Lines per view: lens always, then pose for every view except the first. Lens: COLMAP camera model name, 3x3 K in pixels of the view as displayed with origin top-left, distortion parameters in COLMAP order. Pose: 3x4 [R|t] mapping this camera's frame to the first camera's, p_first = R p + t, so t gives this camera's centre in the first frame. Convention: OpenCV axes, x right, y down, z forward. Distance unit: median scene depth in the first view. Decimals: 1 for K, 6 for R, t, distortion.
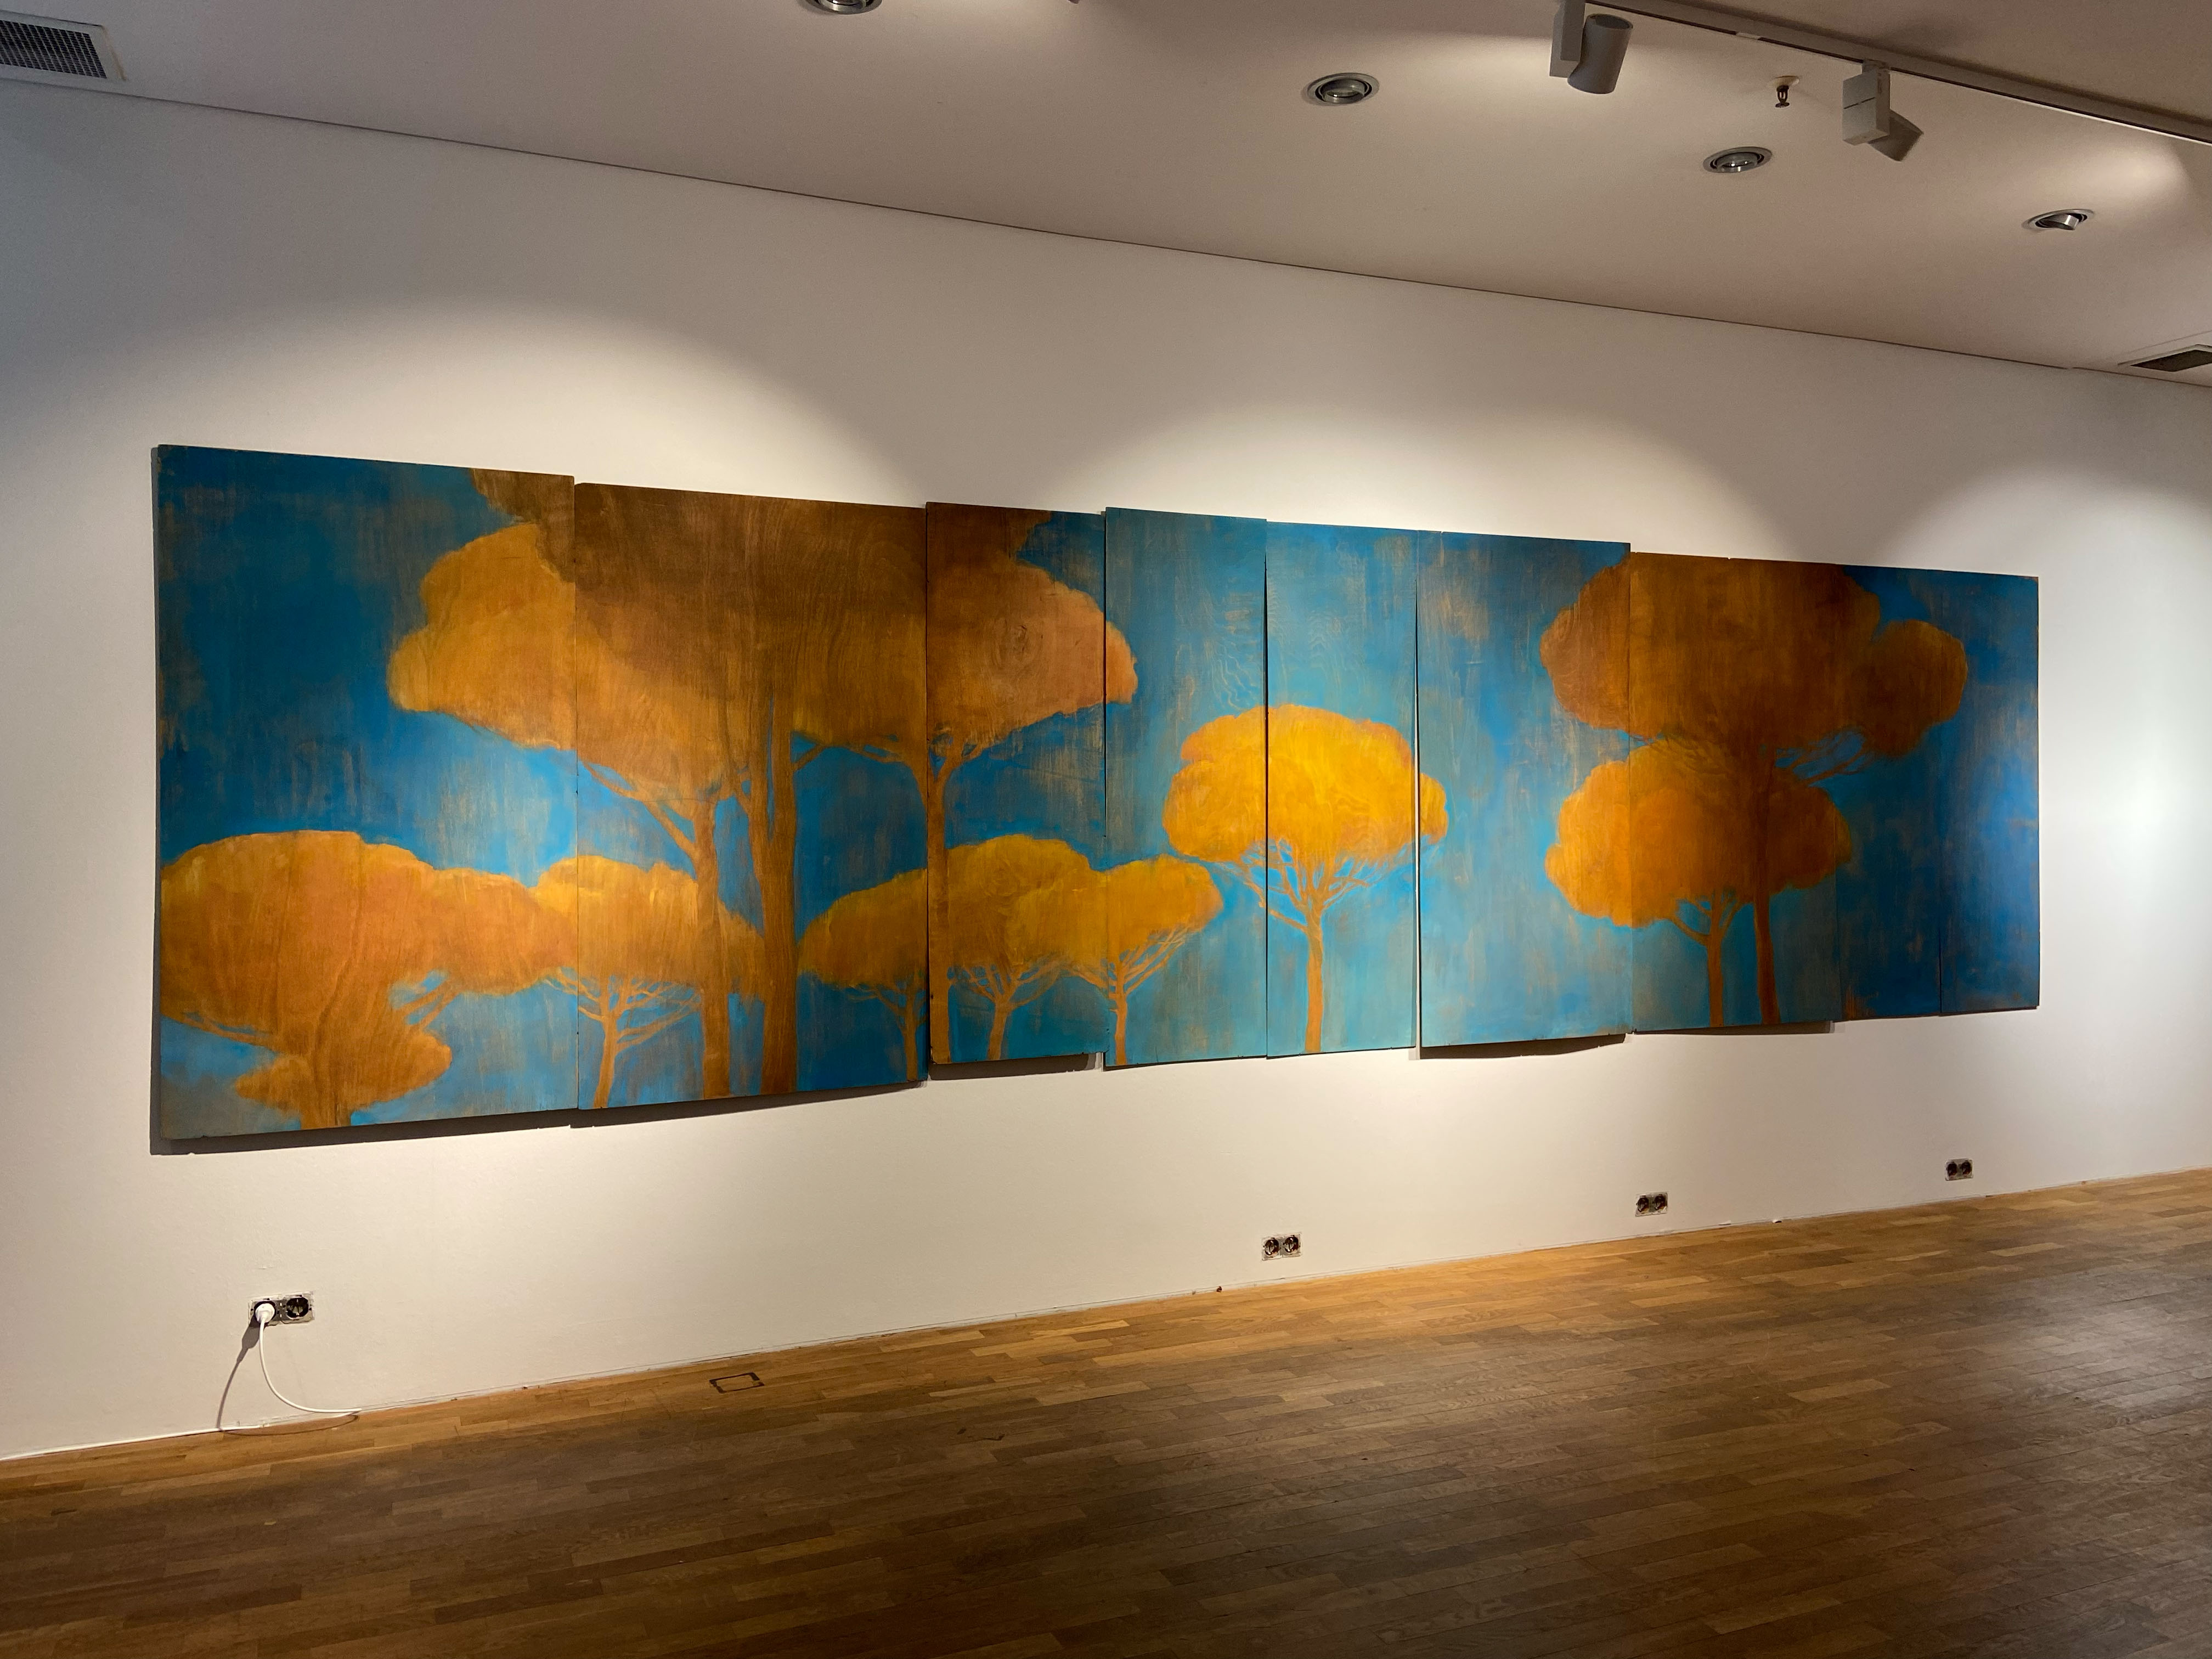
lens RADIAL K [[1664.0, 0, 1110.6], [0, 1664.0, 802.7], [0, 0, 1]] dist [0.127164, -0.157937]
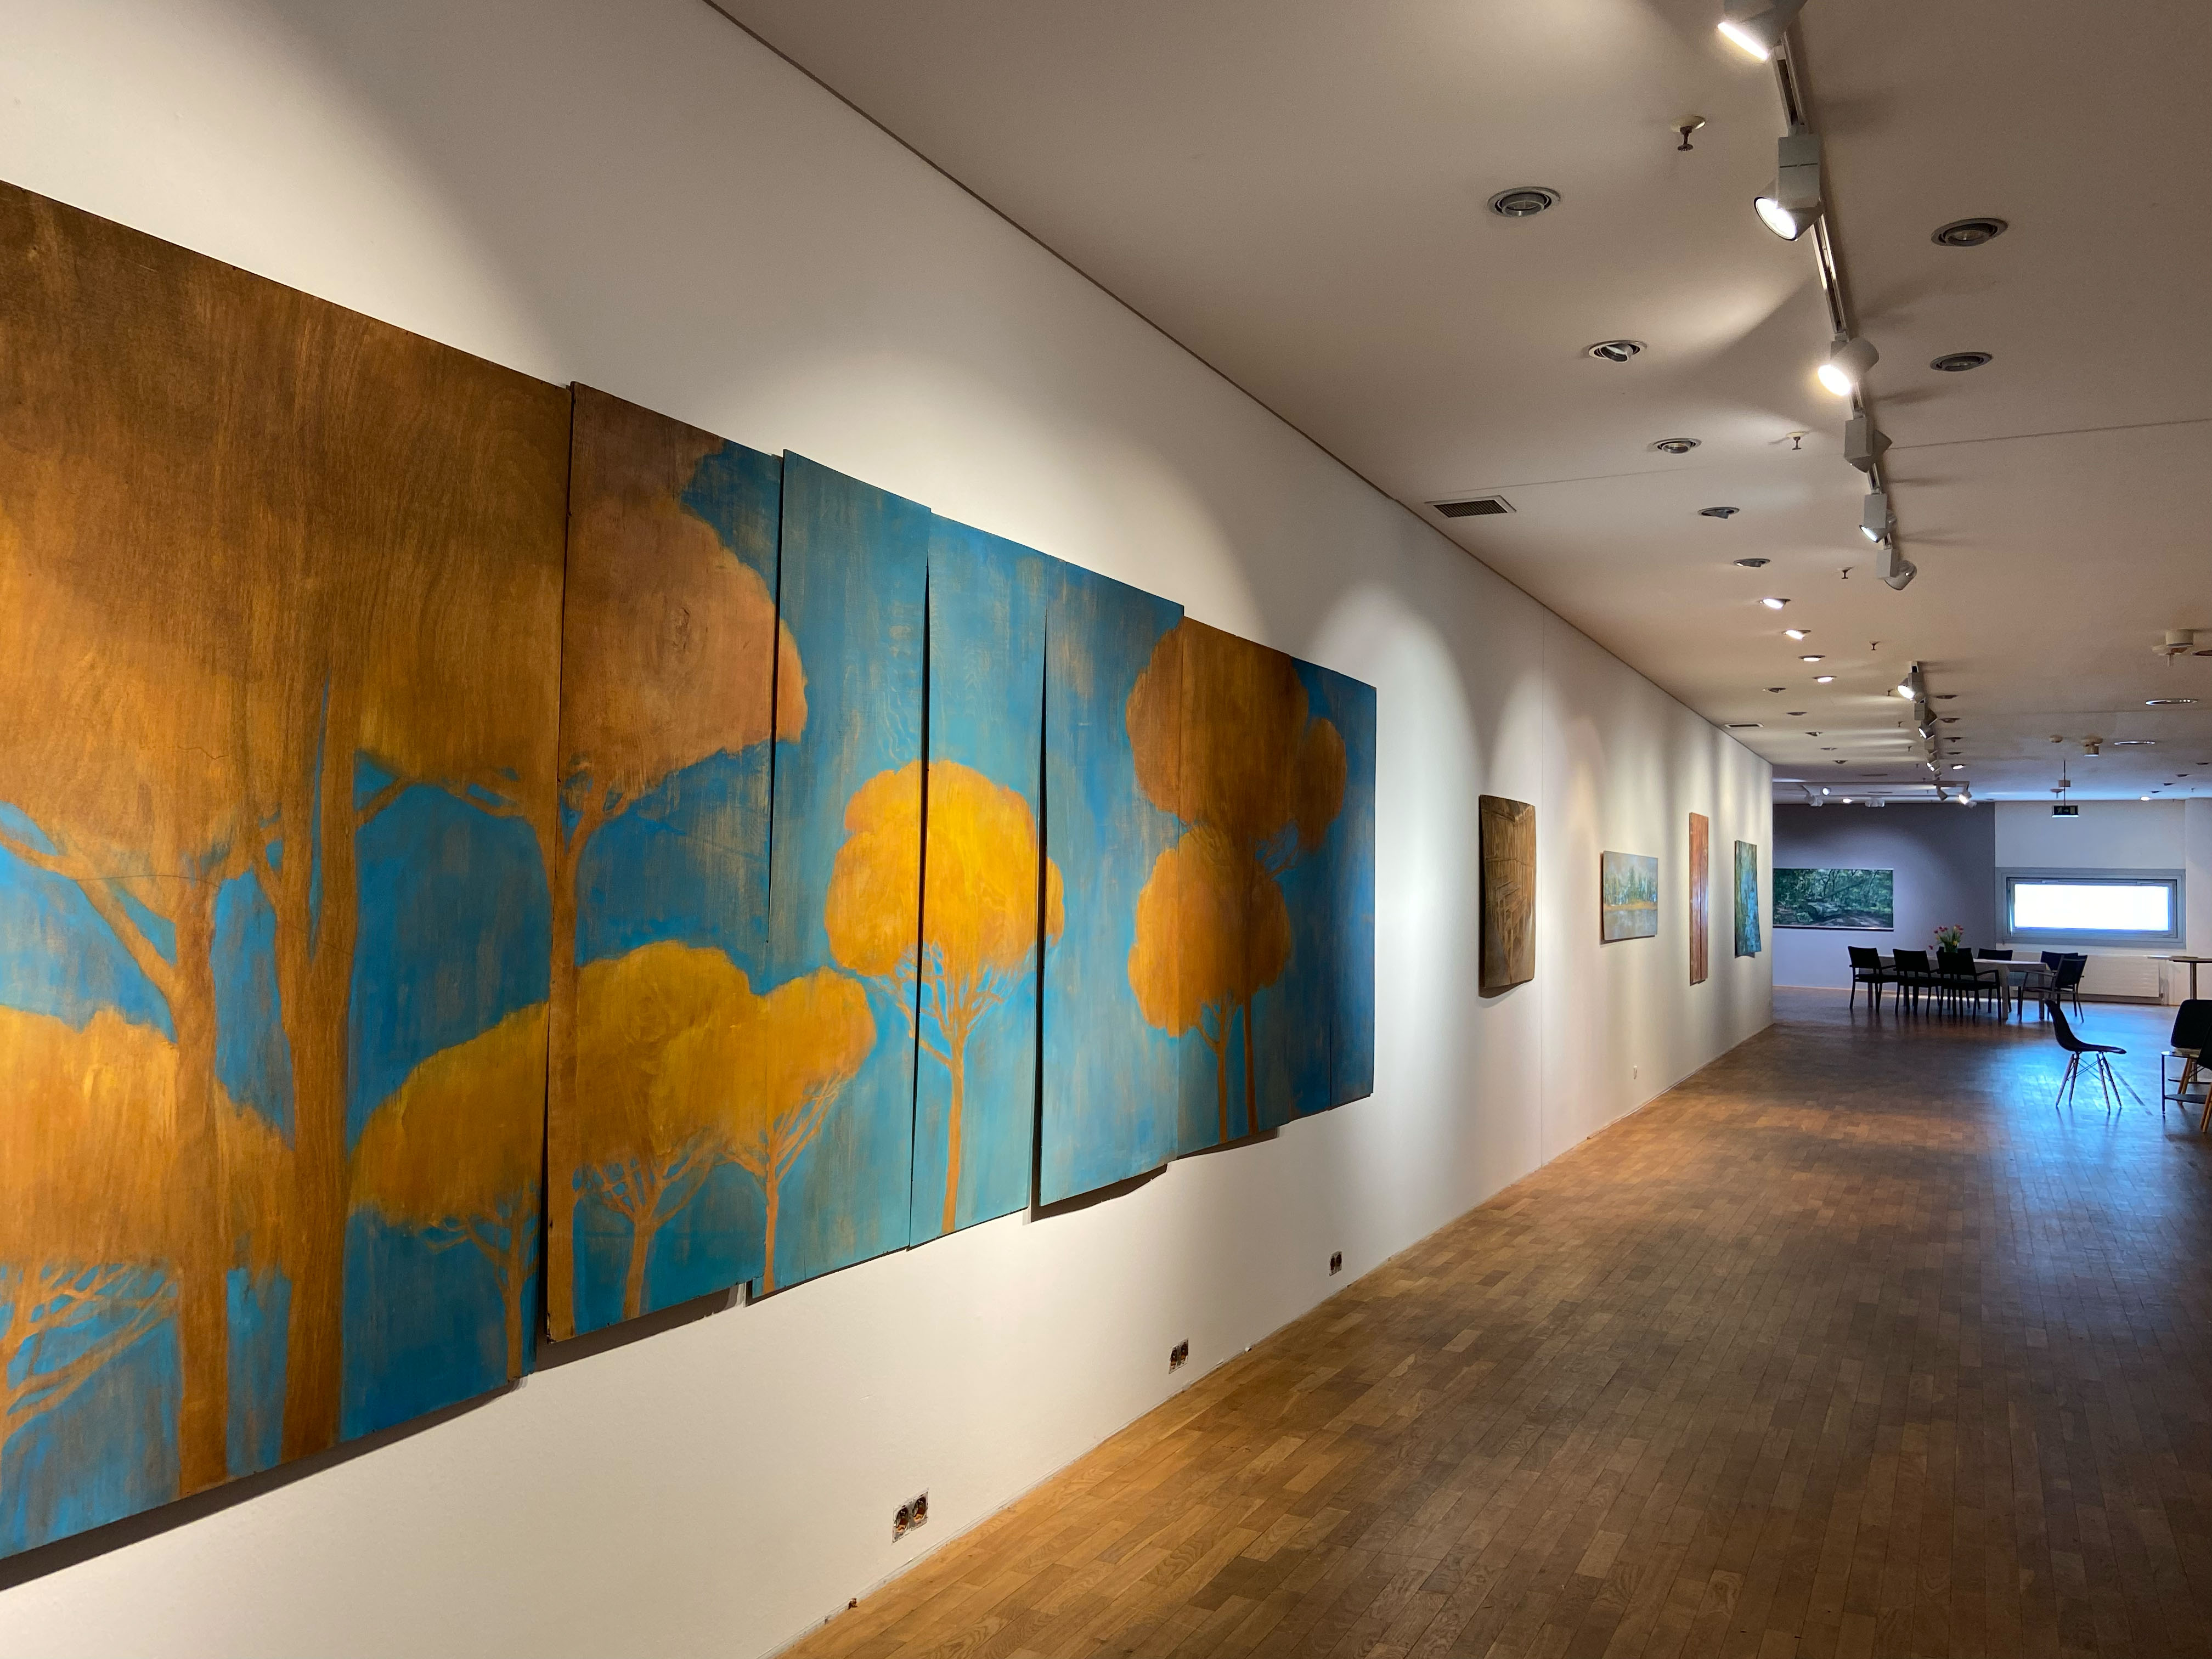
lens RADIAL K [[1664.0, 0, 1110.6], [0, 1664.0, 802.7], [0, 0, 1]] dist [0.127164, -0.157937]
pose [[0.762155, 0.048472, 0.645577, -0.341466], [-0.017653, 0.998378, -0.054120, -0.001333], [-0.647154, 0.029851, 0.761775, 0.419924]]
